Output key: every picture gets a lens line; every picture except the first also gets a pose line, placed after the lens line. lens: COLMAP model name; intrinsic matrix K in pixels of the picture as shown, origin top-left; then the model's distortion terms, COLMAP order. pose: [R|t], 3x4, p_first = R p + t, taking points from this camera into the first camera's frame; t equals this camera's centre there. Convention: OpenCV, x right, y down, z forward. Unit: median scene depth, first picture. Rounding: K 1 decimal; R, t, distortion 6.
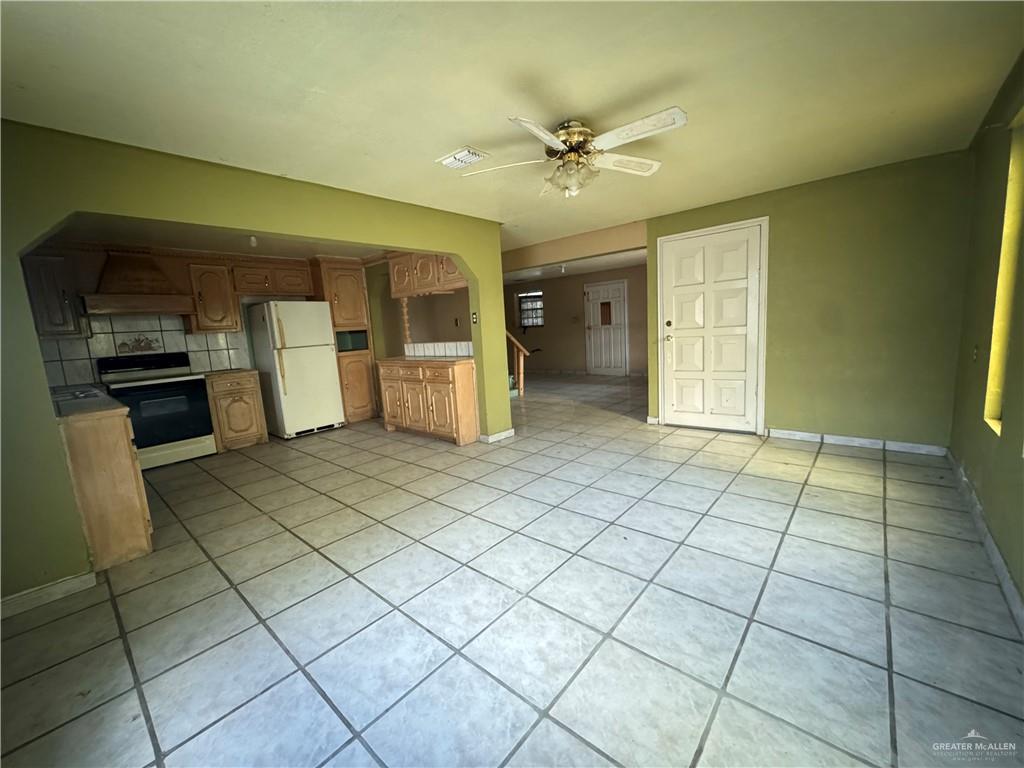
lens RADIAL K [[410.2, 0, 512.1], [0, 410.2, 383.8], [0, 0, 1]] dist [0.000389, 0.000349]
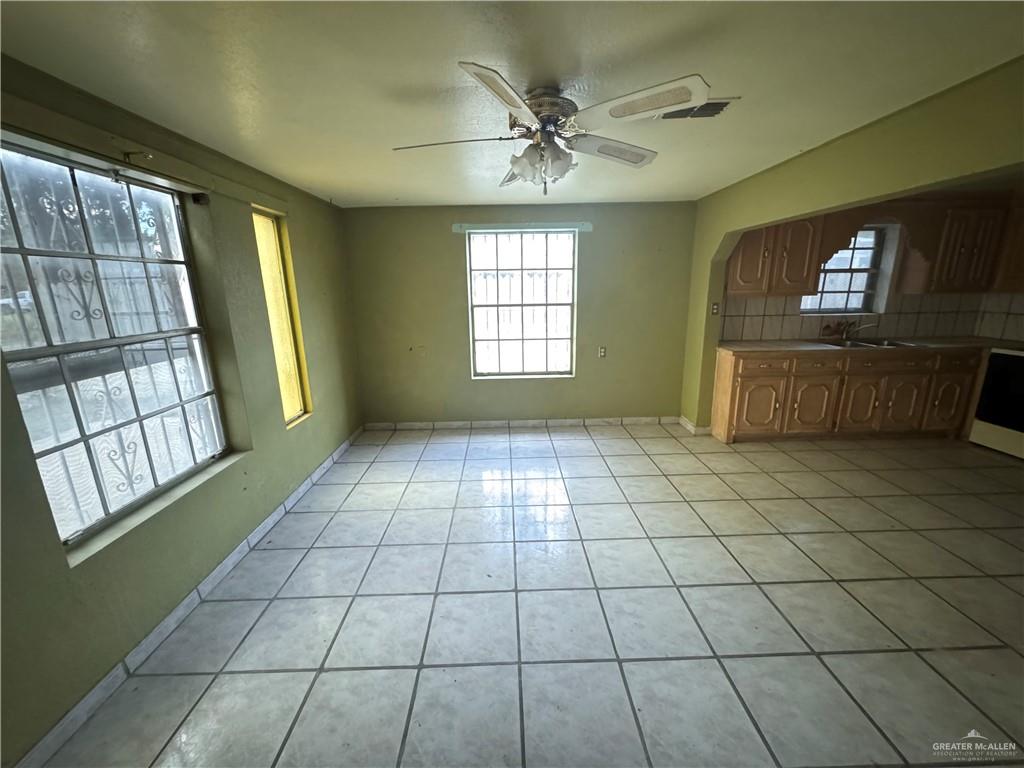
lens RADIAL K [[410.2, 0, 509.5], [0, 410.2, 388.6], [0, 0, 1]] dist [0.000389, 0.000349]
pose [[-0.739984, 0.239236, -0.628641, 1.095661], [-0.026273, 0.923616, 0.382418, -0.590021], [0.672111, 0.299500, -0.677176, 2.300541]]
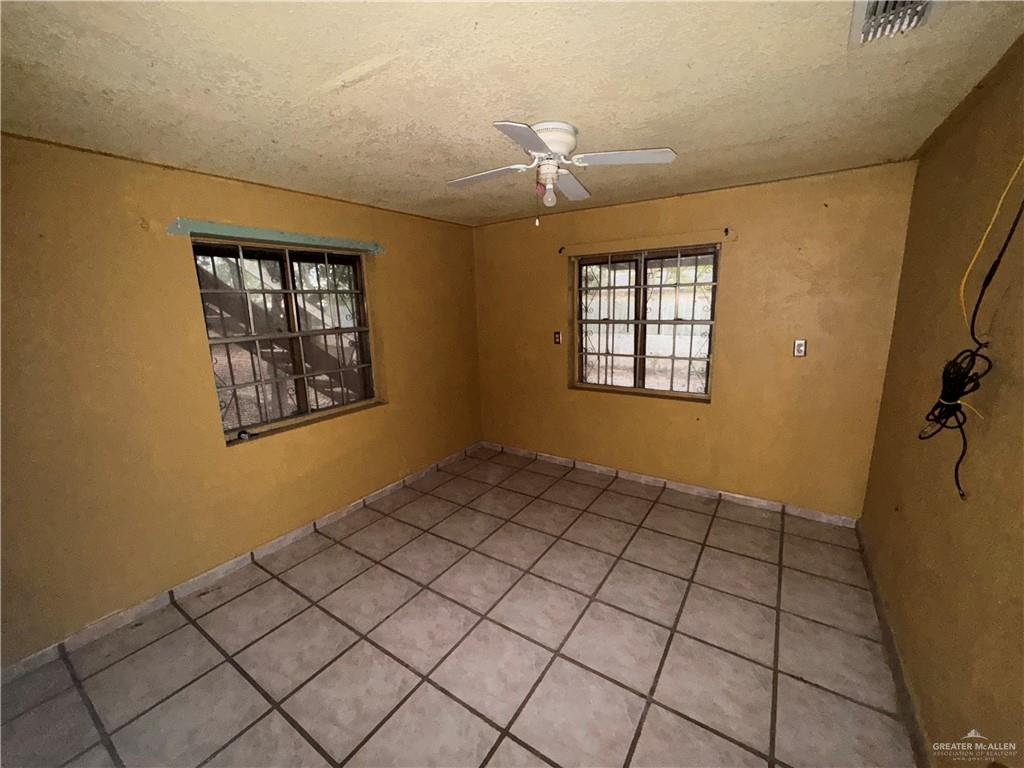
lens RADIAL K [[410.2, 0, 511.5], [0, 410.2, 381.3], [0, 0, 1]] dist [0.000389, 0.000349]
pose [[0.990818, 0.016204, 0.134228, -0.061934], [-0.021983, 0.998889, 0.041685, -0.196588], [-0.133404, -0.044253, 0.990073, -0.093454]]
